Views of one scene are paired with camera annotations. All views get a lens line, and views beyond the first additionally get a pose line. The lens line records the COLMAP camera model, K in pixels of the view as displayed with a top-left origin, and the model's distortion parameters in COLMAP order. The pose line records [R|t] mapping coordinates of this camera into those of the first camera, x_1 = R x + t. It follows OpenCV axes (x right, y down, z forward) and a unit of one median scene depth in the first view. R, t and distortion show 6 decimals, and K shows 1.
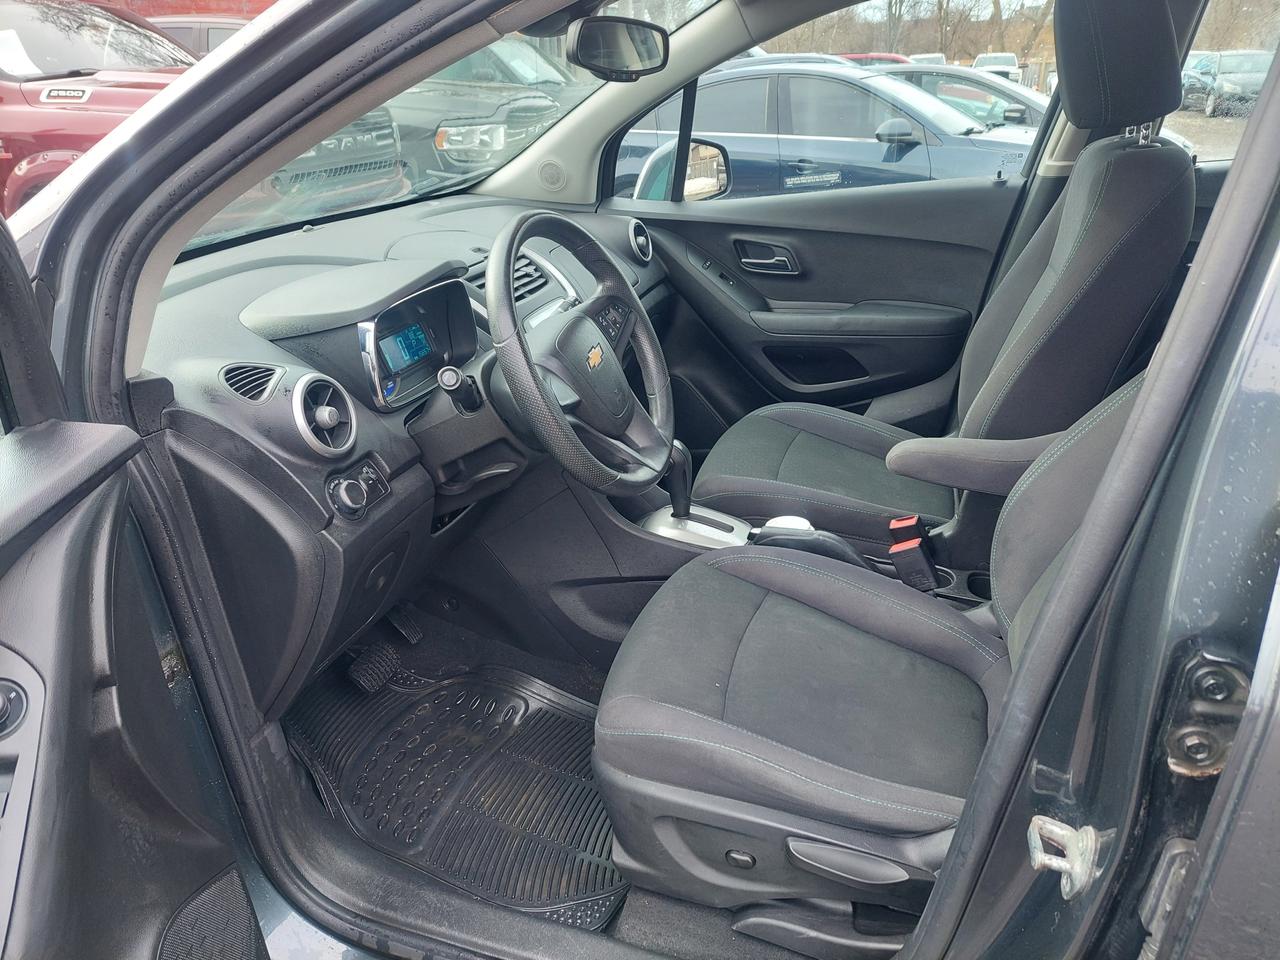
lens RADIAL K [[925.6, 0, 635.5], [0, 925.6, 464.4], [0, 0, 1]] dist [0.066011, -0.063702]
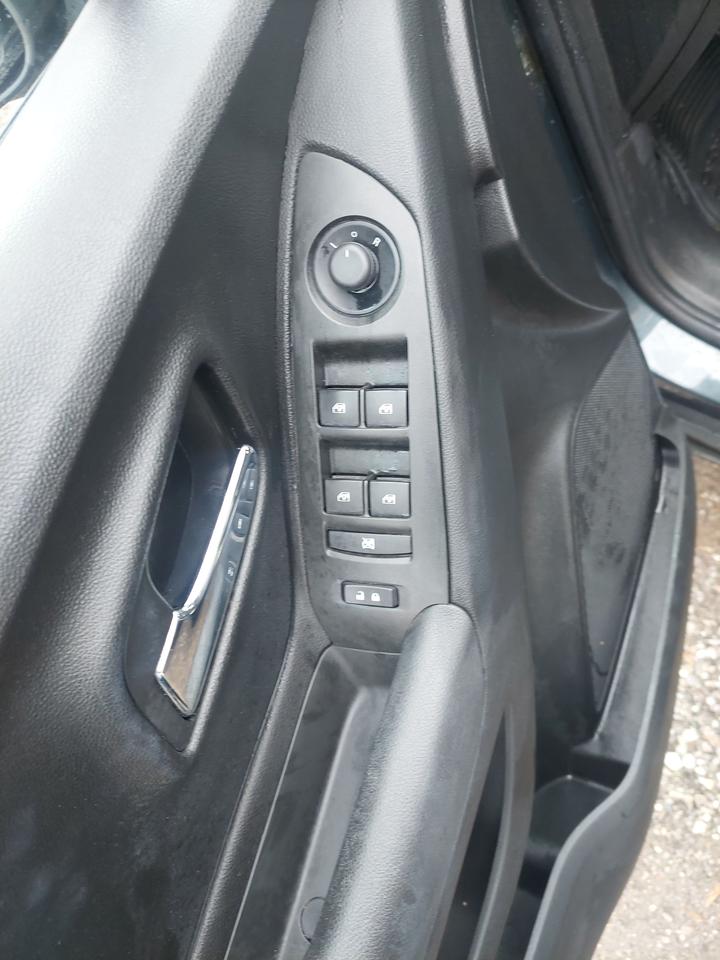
lens RADIAL K [[694.2, 0, 358.0], [0, 694.2, 476.9], [0, 0, 1]] dist [0.066011, -0.063702]
pose [[0.829801, 0.186688, -0.525906, -0.227439], [0.260643, 0.703633, 0.661034, 0.023681], [0.493452, -0.685601, 0.535216, 0.364934]]
